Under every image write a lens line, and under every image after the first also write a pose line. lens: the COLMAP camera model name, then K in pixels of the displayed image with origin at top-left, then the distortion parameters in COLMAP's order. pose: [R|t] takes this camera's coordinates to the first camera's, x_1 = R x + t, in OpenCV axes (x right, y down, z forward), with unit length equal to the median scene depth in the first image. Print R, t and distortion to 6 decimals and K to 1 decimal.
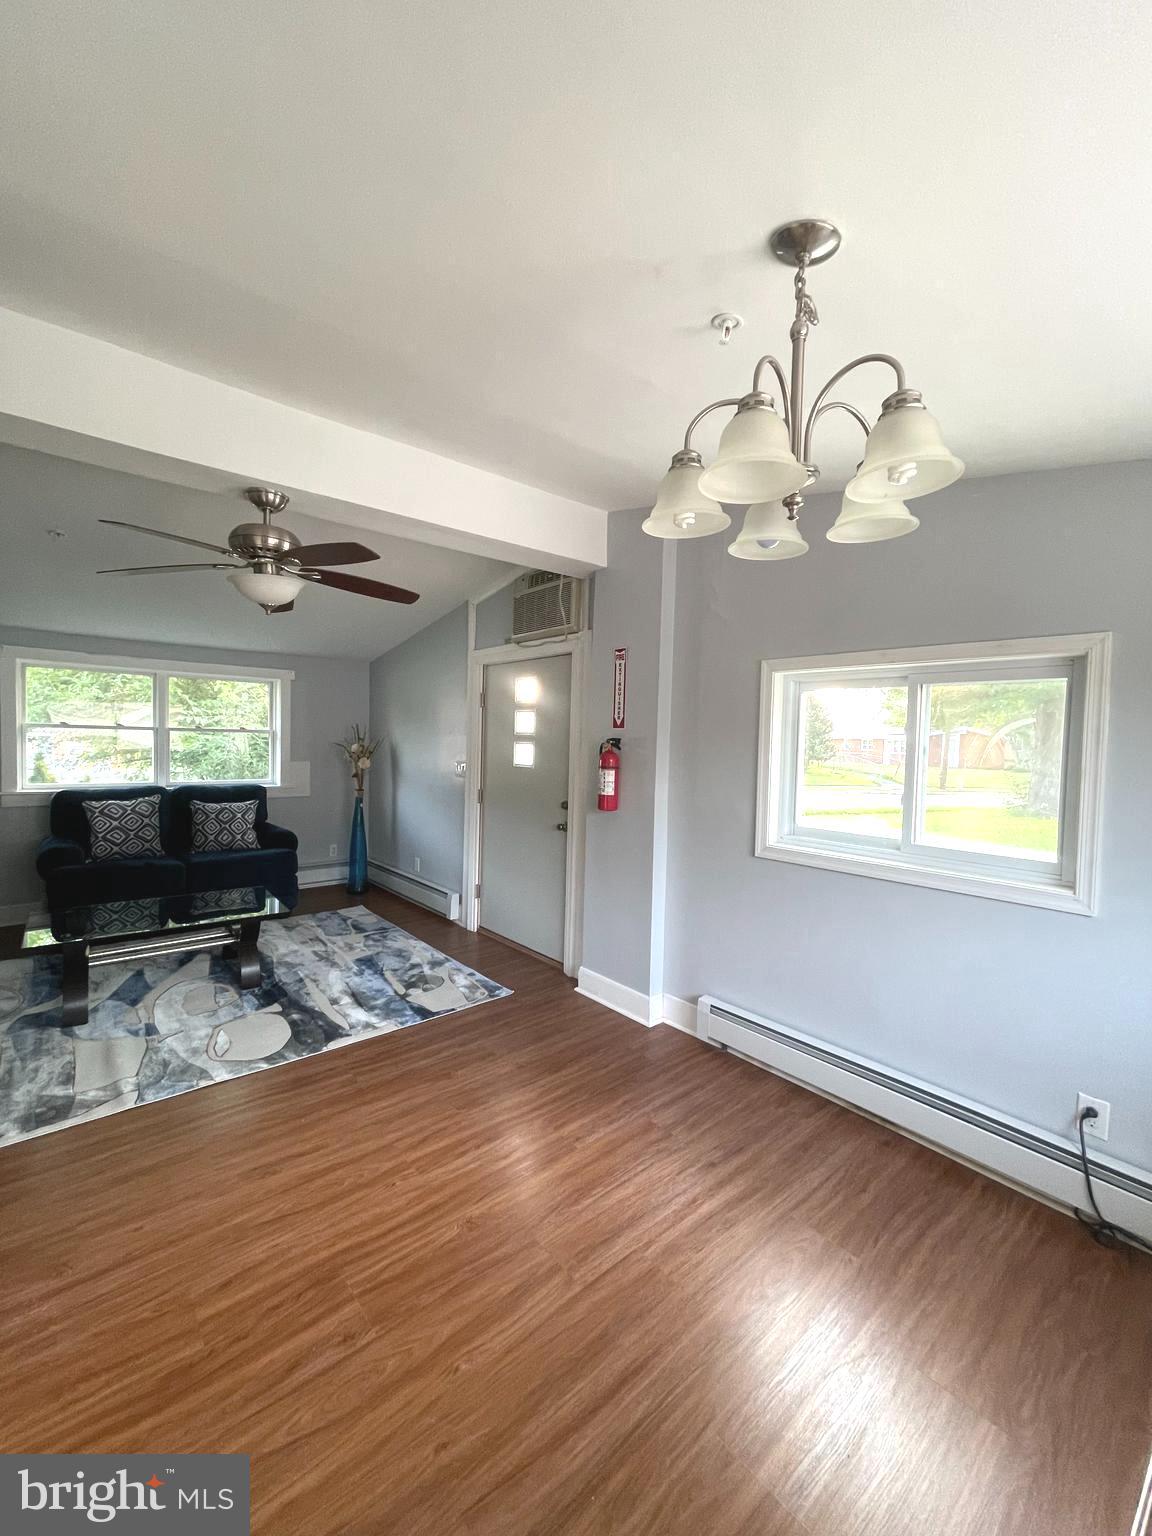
lens RADIAL K [[625.3, 0, 572.7], [0, 625.3, 769.1], [0, 0, 1]] dist [-0.003930, 0.002134]
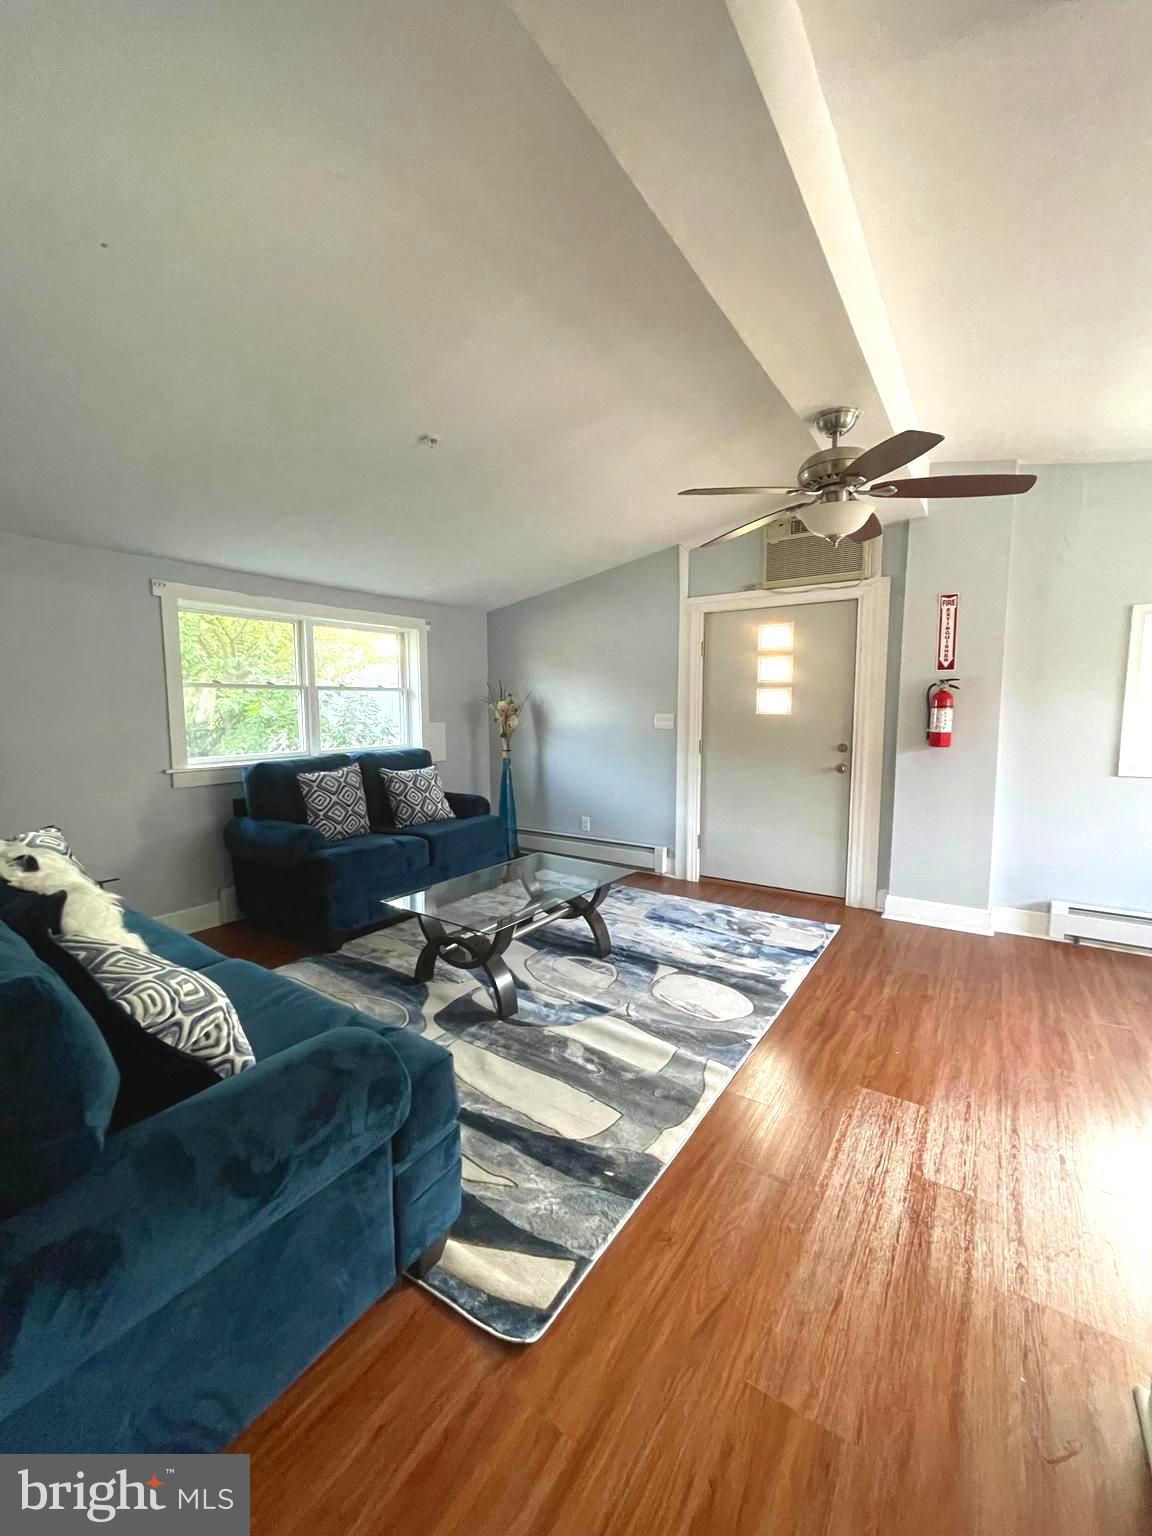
lens RADIAL K [[625.3, 0, 577.0], [0, 625.3, 773.9], [0, 0, 1]] dist [-0.003930, 0.002134]
pose [[0.962724, -0.060014, 0.263745, -0.823322], [0.041518, 0.996307, 0.075155, 0.005064], [-0.267281, -0.061403, 0.961660, 0.128201]]
